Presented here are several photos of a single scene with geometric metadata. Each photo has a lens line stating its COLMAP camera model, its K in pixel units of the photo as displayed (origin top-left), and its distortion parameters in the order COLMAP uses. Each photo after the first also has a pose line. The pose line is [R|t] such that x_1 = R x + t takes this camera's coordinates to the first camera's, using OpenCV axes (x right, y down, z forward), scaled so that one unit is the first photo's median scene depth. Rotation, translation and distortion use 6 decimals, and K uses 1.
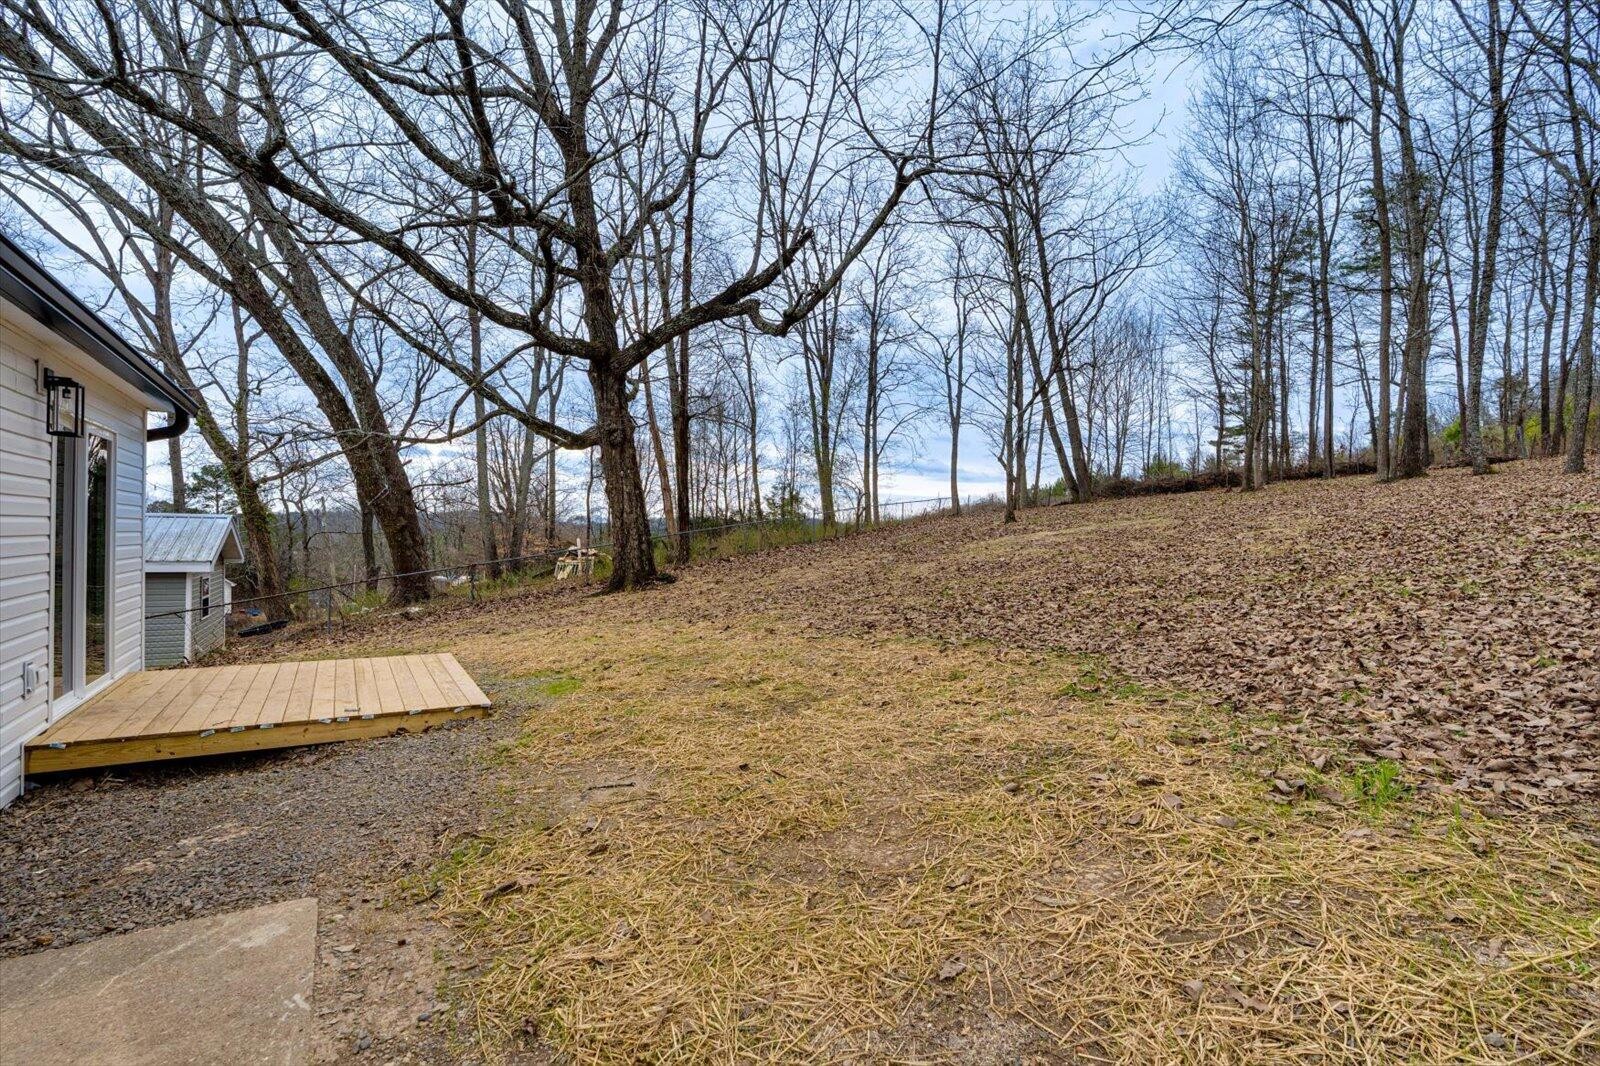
lens RADIAL K [[731.2, 0, 800.0], [0, 731.2, 533.0], [0, 0, 1]] dist [0.000956, 0.000184]
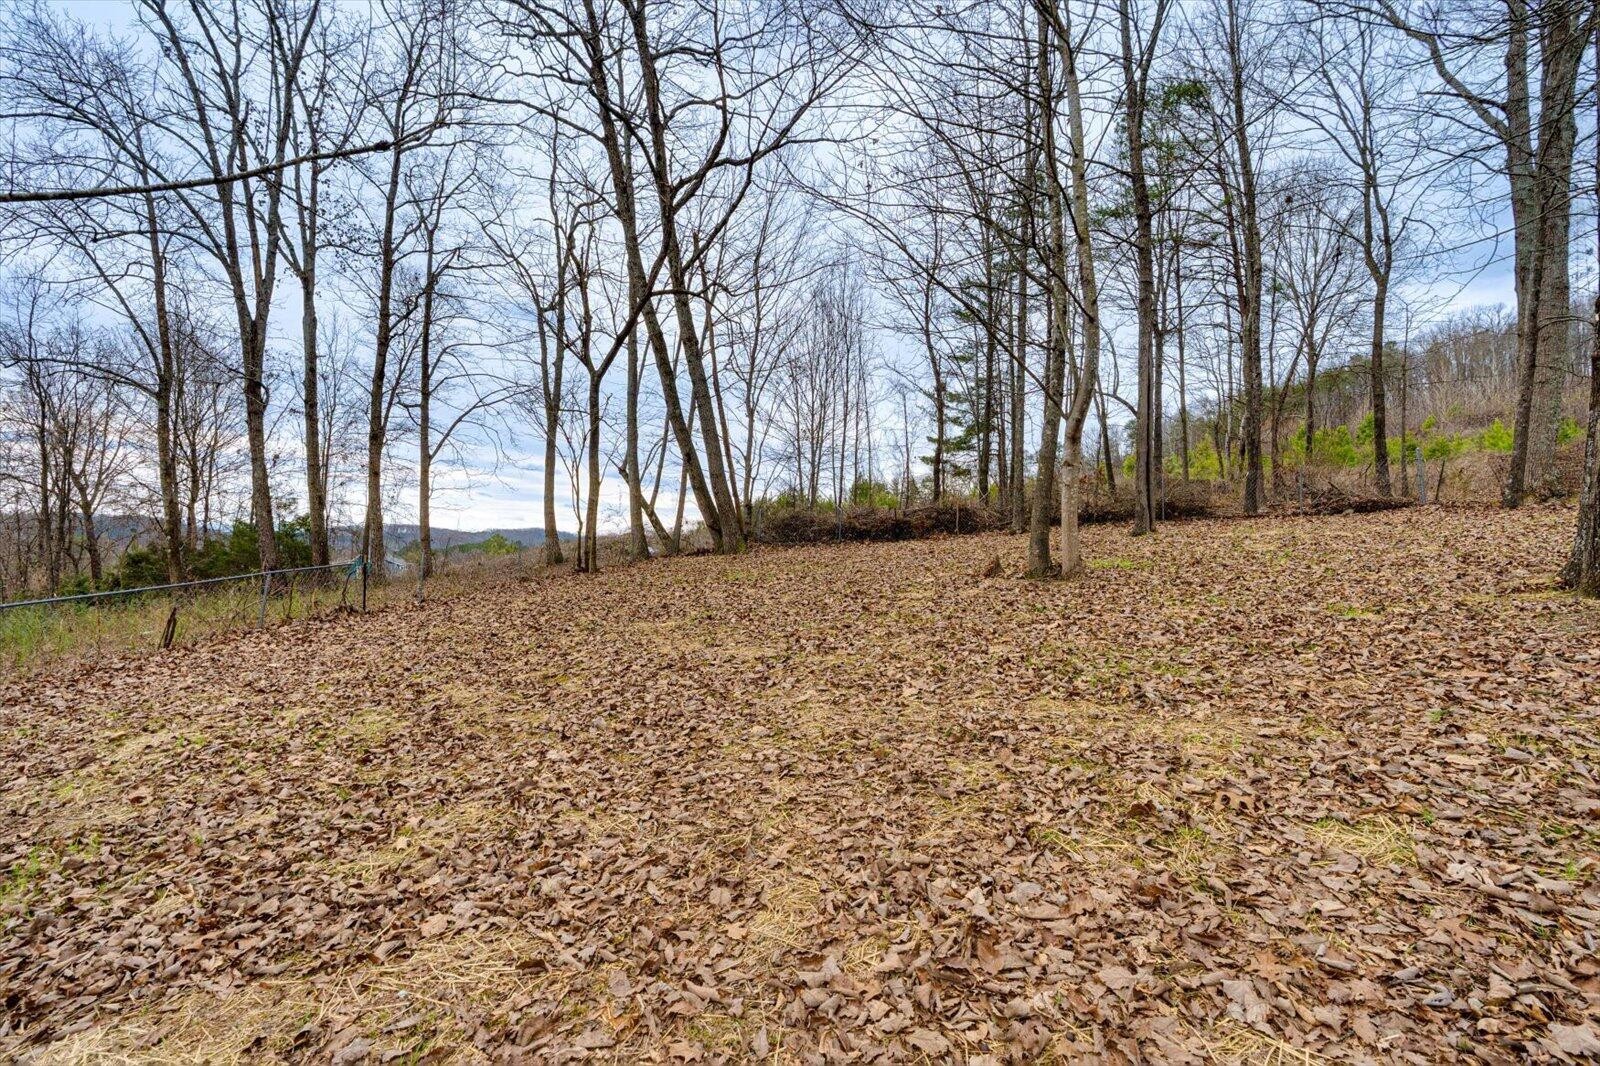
lens RADIAL K [[731.2, 0, 800.0], [0, 731.2, 533.0], [0, 0, 1]] dist [0.000956, 0.000184]
pose [[0.935404, 0.006769, 0.353516, 0.209469], [-0.005831, 0.999976, -0.003717, -0.051928], [-0.353532, 0.001416, 0.935421, 0.400745]]
